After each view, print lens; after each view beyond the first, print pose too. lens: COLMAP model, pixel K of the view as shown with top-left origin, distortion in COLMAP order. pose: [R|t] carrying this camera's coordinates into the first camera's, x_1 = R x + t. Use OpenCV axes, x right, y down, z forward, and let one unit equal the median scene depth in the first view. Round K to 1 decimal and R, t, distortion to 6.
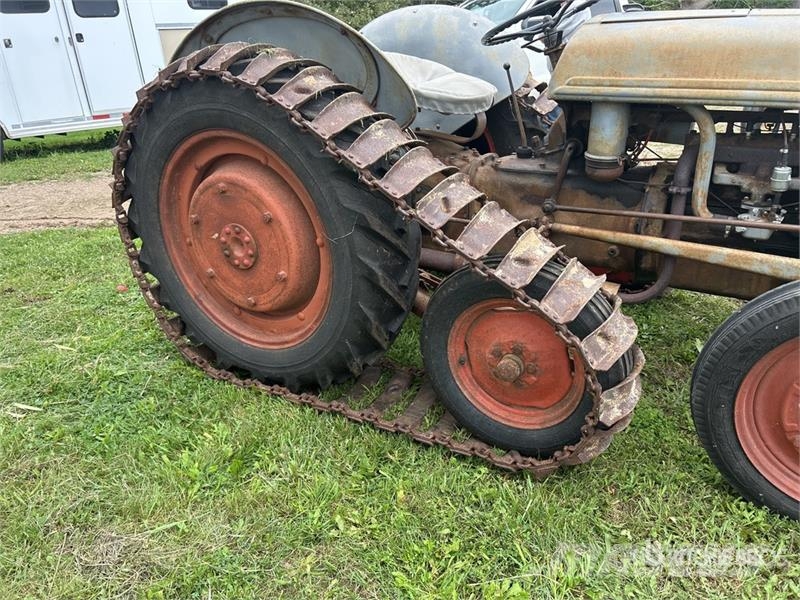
lens RADIAL K [[607.4, 0, 403.5], [0, 607.4, 297.5], [0, 0, 1]] dist [0.059822, -0.077189]
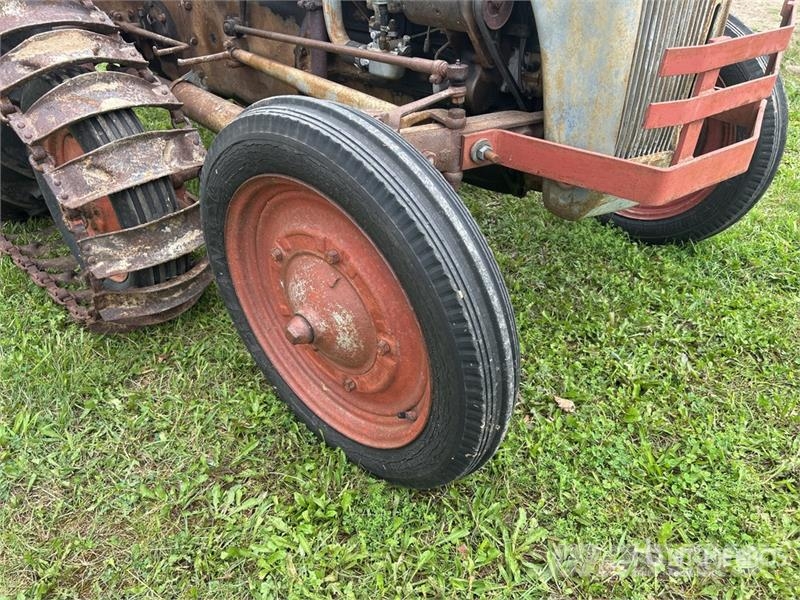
lens RADIAL K [[607.4, 0, 405.6], [0, 607.4, 299.6], [0, 0, 1]] dist [0.059822, -0.077189]
pose [[0.975689, 0.148323, -0.161343, 0.703981], [-0.116181, 0.974281, 0.193078, 0.021665], [0.185832, -0.169639, 0.967827, 0.208156]]
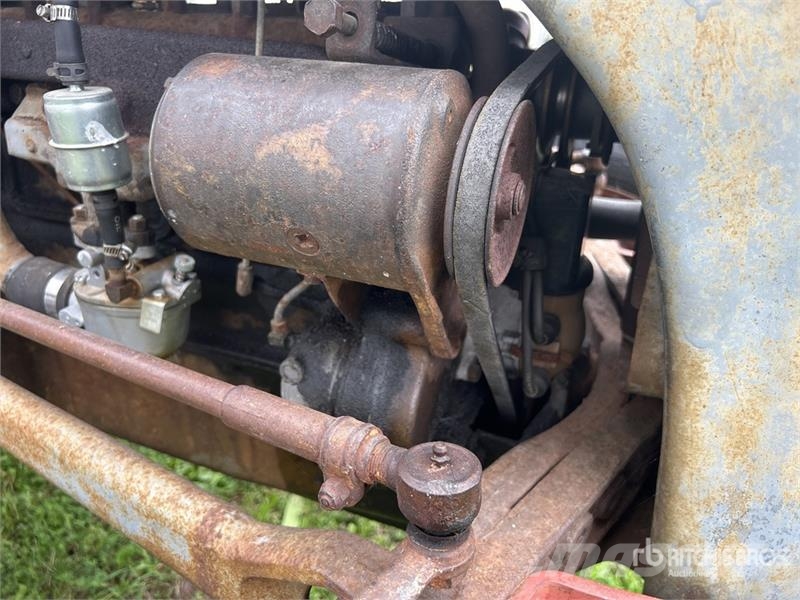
lens RADIAL K [[607.4, 0, 393.4], [0, 607.4, 304.7], [0, 0, 1]] dist [0.059822, -0.077189]
pose [[0.987199, 0.000496, 0.159495, 0.600287], [-0.006658, 0.999252, 0.038102, -0.119286], [-0.159357, -0.038676, 0.986463, 0.639394]]
